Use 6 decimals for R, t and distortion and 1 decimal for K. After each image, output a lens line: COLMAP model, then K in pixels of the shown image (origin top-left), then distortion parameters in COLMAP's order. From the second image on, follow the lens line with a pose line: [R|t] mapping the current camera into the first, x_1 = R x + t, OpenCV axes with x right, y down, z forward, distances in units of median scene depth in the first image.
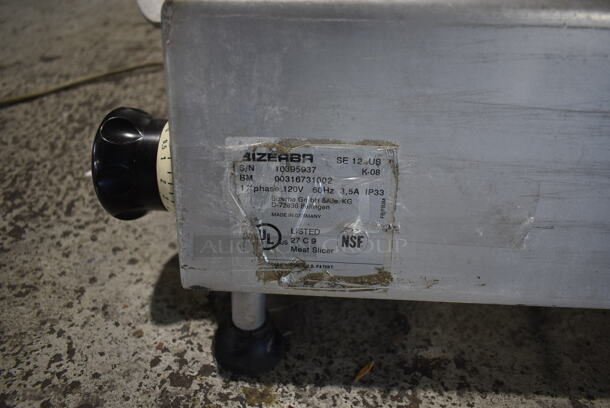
lens RADIAL K [[458.9, 0, 310.2], [0, 458.9, 204.6], [0, 0, 1]] dist [-0.016936, -0.002679]
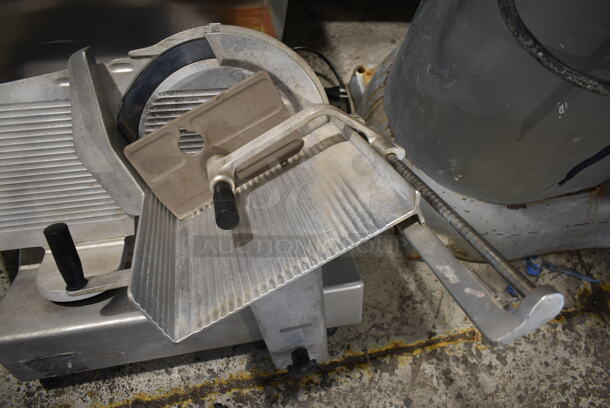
lens RADIAL K [[474.5, 0, 305.4], [0, 474.5, 212.0], [0, 0, 1]] dist [-0.015627, -0.002216]
pose [[0.958406, -0.177547, 0.223461, 0.882660], [0.049182, 0.873981, 0.483465, -1.887840], [-0.281139, -0.452365, 0.846361, -1.422276]]
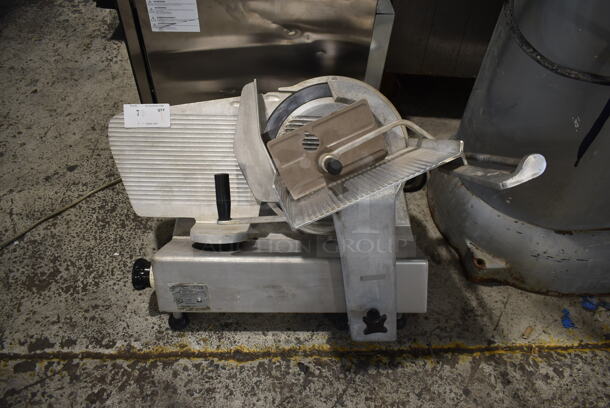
lens RADIAL K [[463.6, 0, 304.8], [0, 463.6, 195.8], [0, 0, 1]] dist [-0.008164, -0.003606]
pose [[0.995632, -0.032071, 0.087678, 0.569589], [0.017250, 0.986170, 0.164839, -1.260602], [-0.091752, -0.162607, 0.982416, -2.527916]]
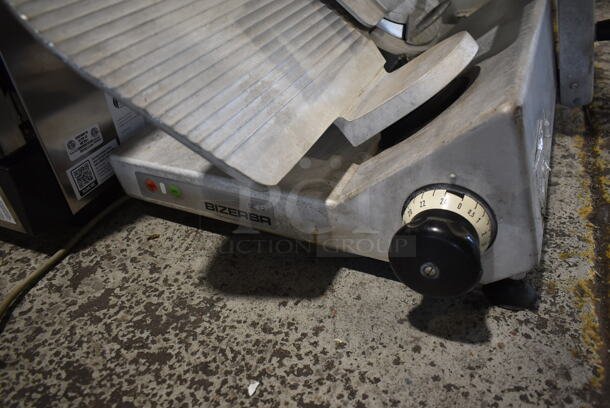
lens RADIAL K [[458.9, 0, 310.2], [0, 458.9, 204.6], [0, 0, 1]] dist [-0.016936, -0.002679]
pose [[0.350279, -0.581214, 0.734503, -1.355198], [0.624636, 0.729296, 0.279209, -0.757172], [-0.697950, 0.360996, 0.618504, 0.438941]]
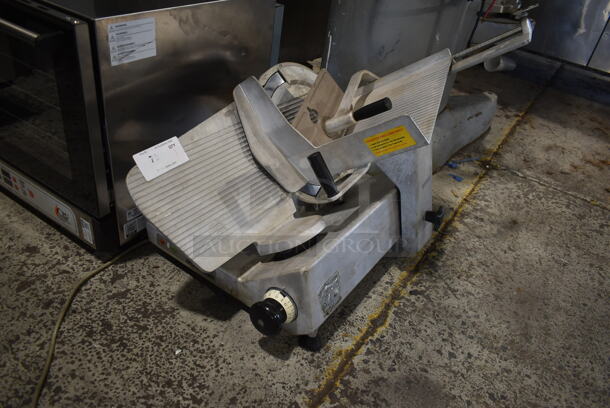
lens RADIAL K [[463.6, 0, 304.8], [0, 463.6, 195.8], [0, 0, 1]] dist [-0.008164, -0.003606]
pose [[0.515644, -0.420990, 0.746243, -2.191409], [0.415571, 0.884543, 0.211857, -1.338212], [-0.749274, 0.200875, 0.631061, -1.251124]]
